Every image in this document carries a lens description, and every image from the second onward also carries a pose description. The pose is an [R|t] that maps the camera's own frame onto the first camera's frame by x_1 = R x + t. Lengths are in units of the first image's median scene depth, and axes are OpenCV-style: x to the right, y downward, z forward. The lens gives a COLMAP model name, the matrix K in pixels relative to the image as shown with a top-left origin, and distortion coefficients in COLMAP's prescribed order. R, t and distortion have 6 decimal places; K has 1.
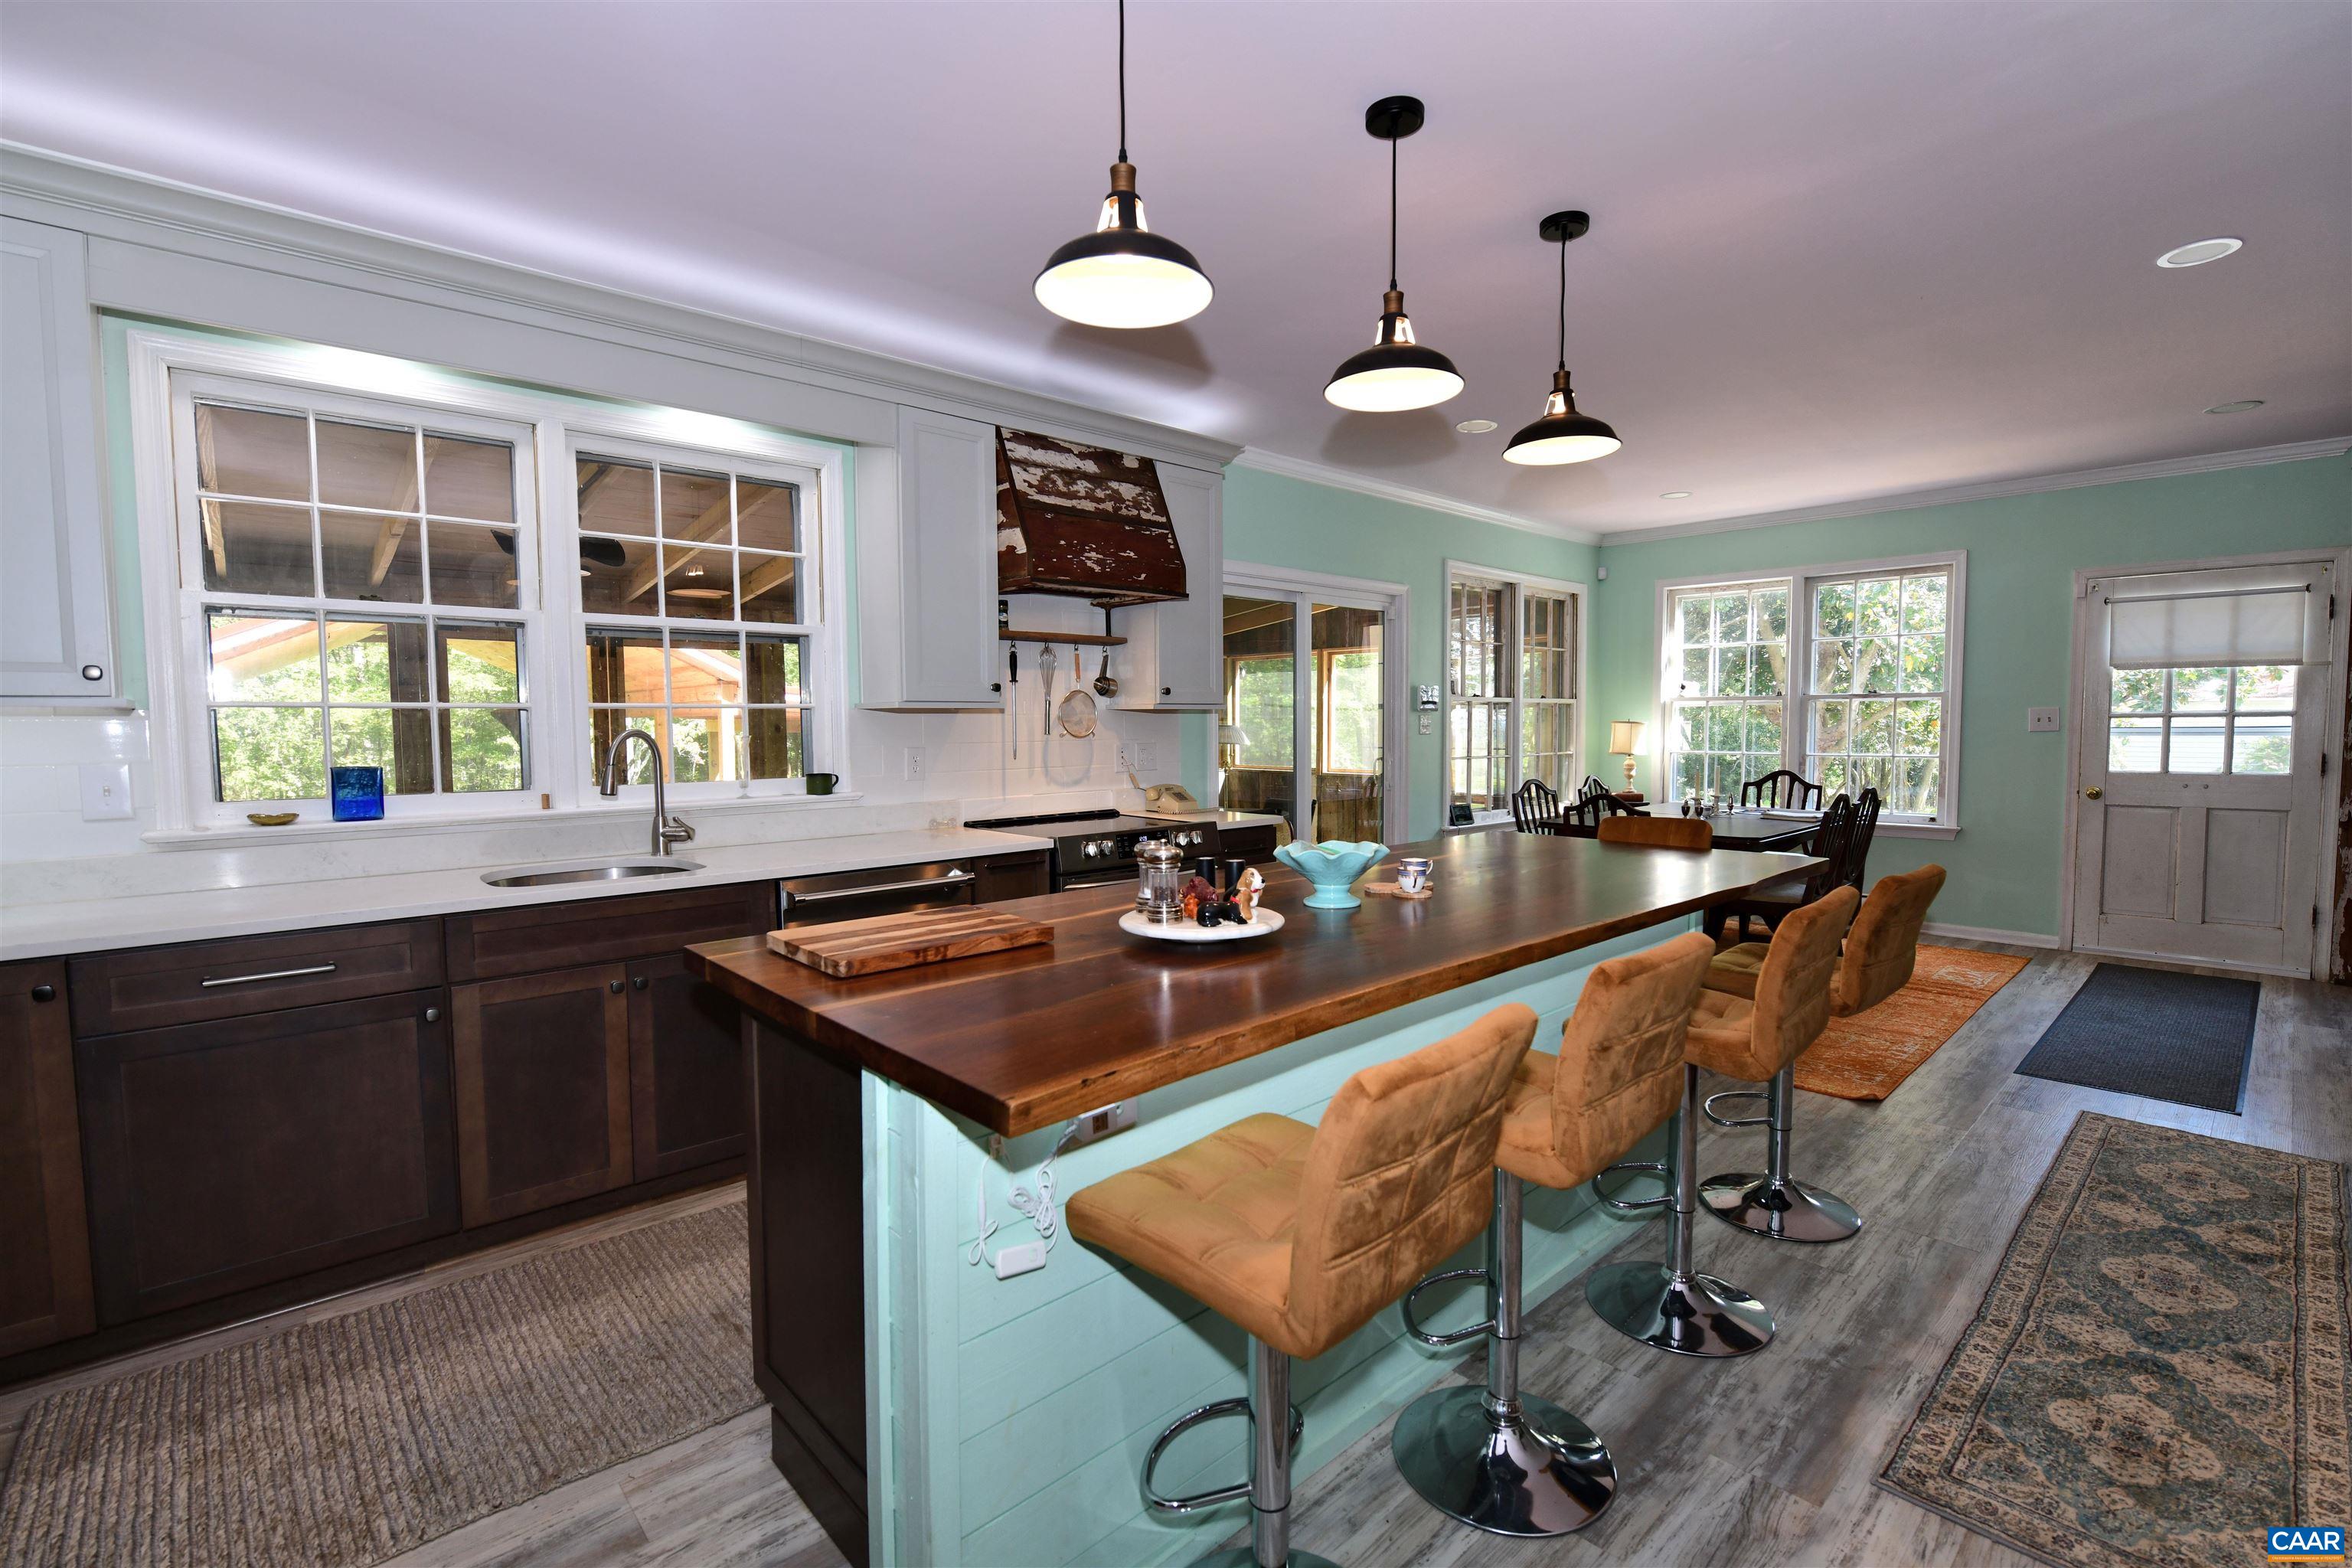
lens RADIAL K [[1059.6, 0, 1176.0], [0, 1059.6, 784.0], [0, 0, 1]] dist [0.000723, 0.000106]
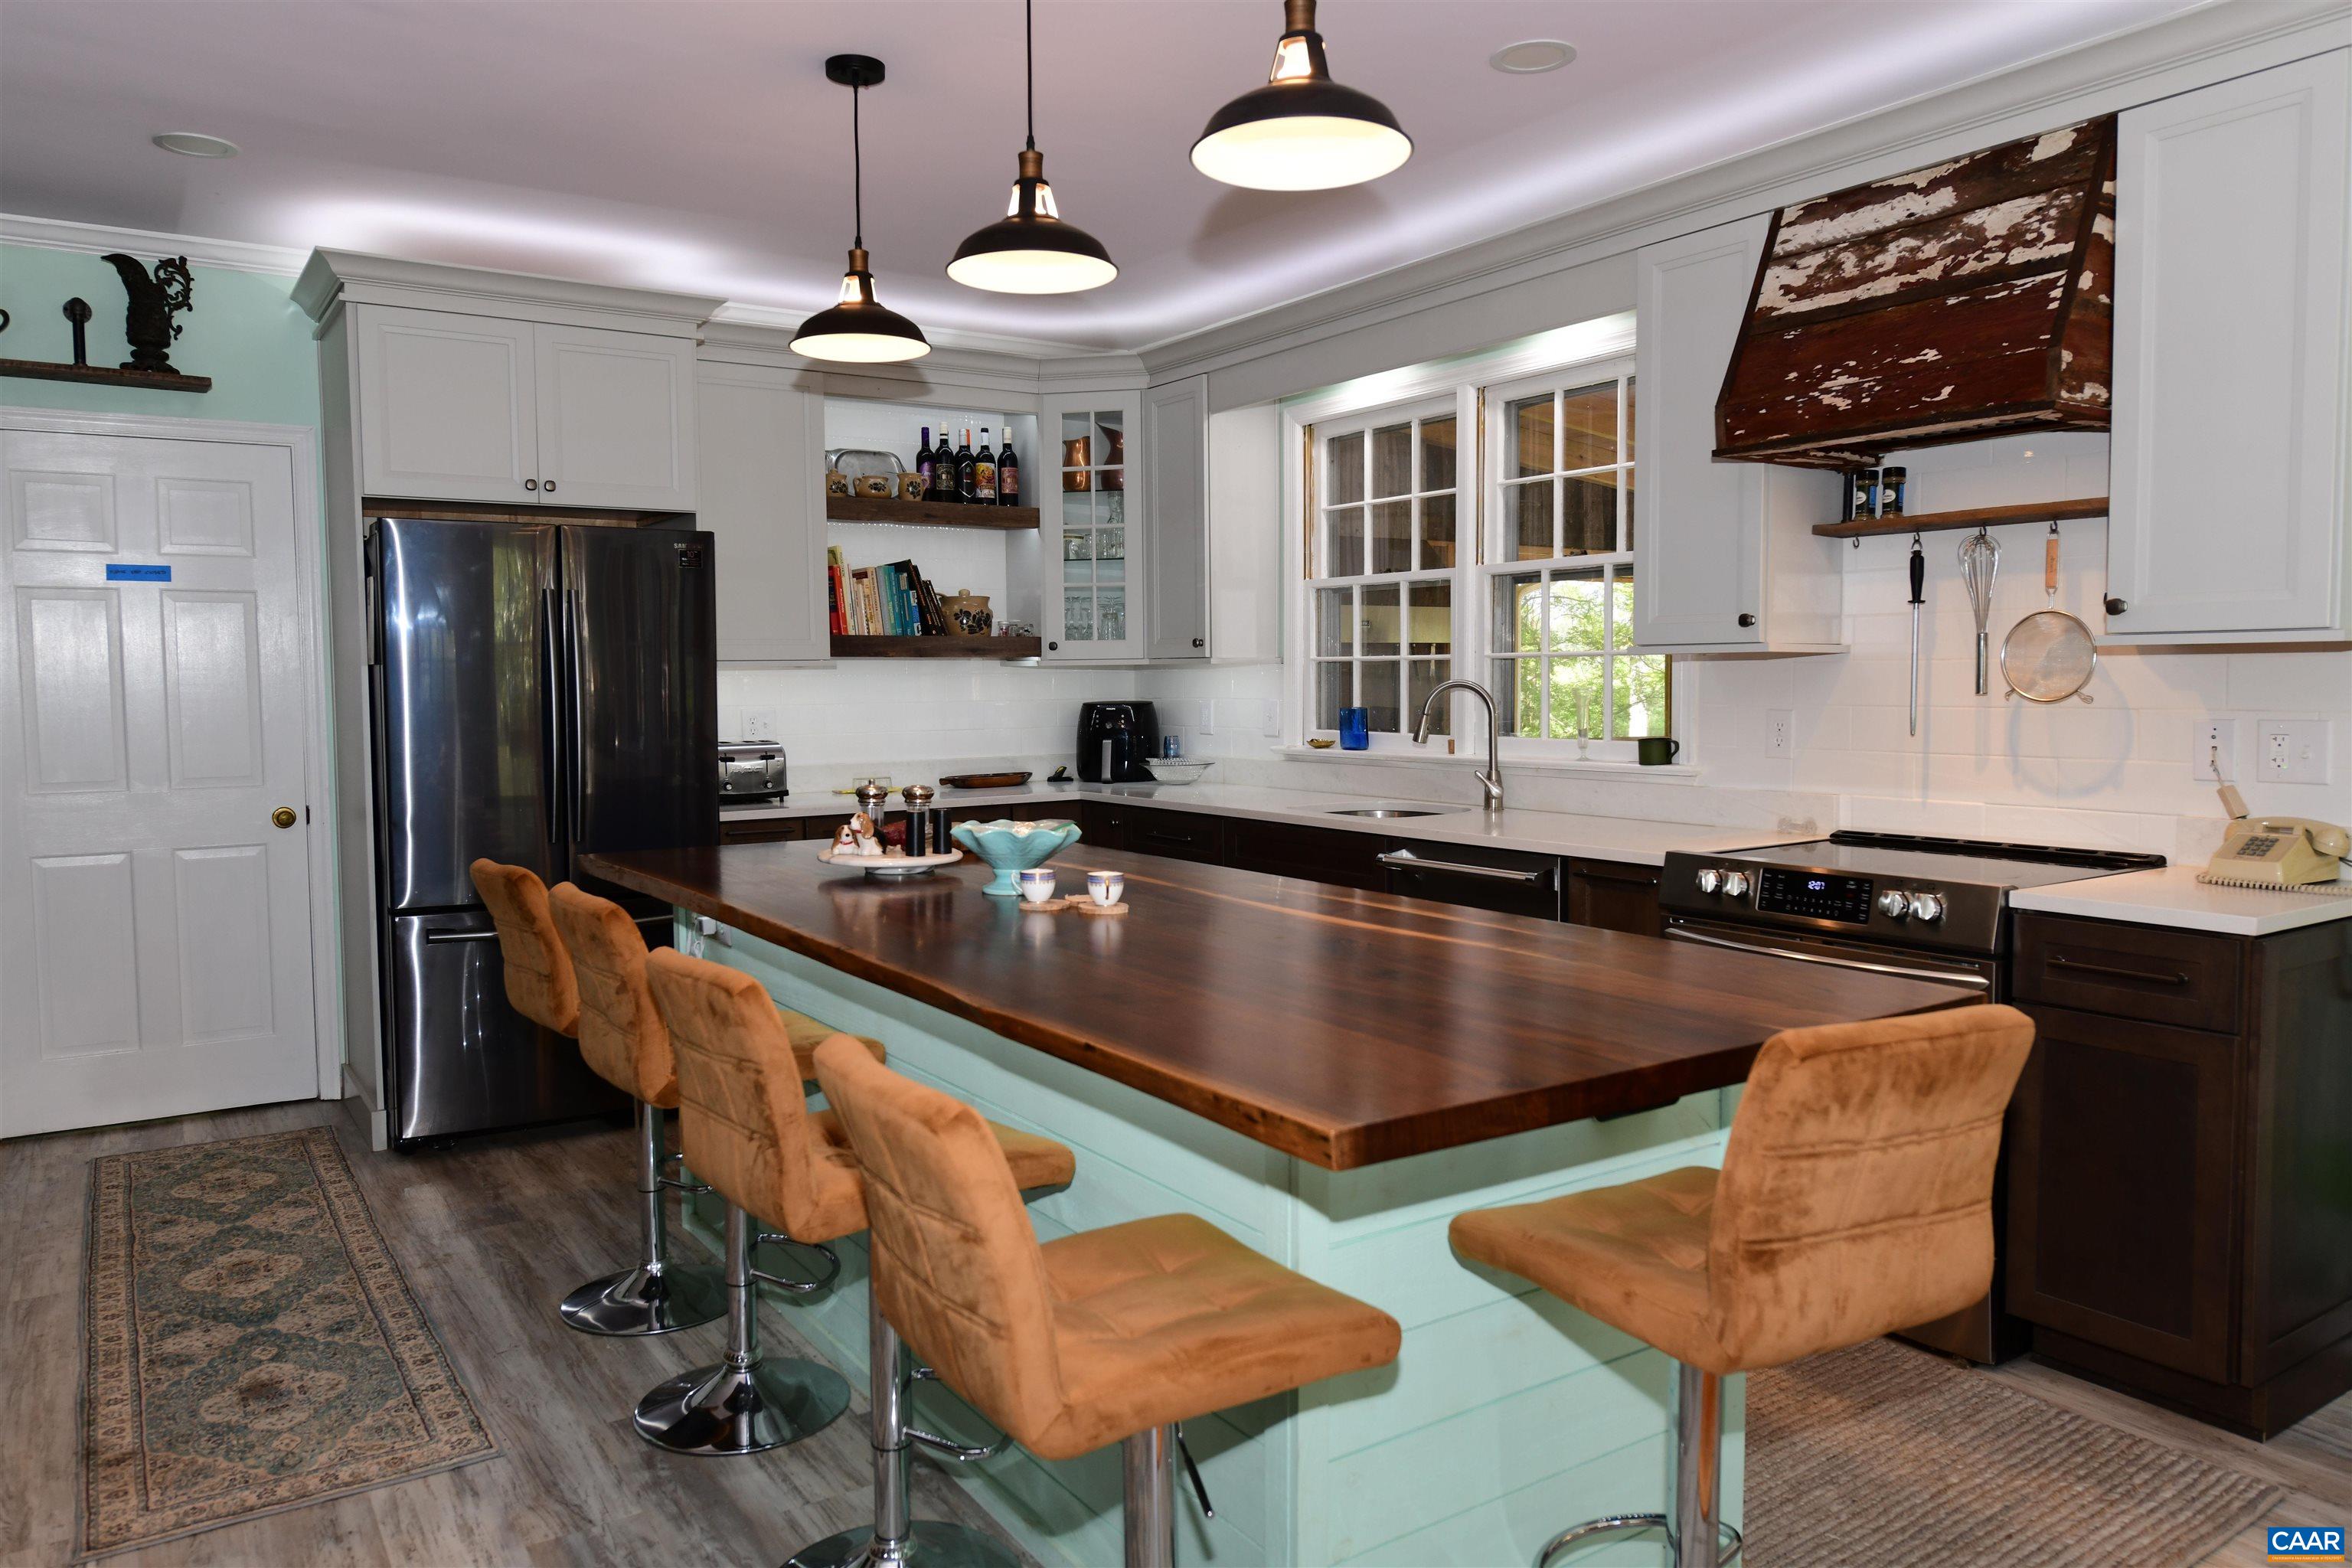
lens RADIAL K [[1594.2, 0, 1176.0], [0, 1594.2, 784.0], [0, 0, 1]] dist [0.030948, -0.007970]
pose [[-0.143032, 0.075134, -0.986862, 0.849804], [-0.050640, 0.995253, 0.083113, -0.053941], [0.988422, 0.061862, -0.138548, 0.783151]]
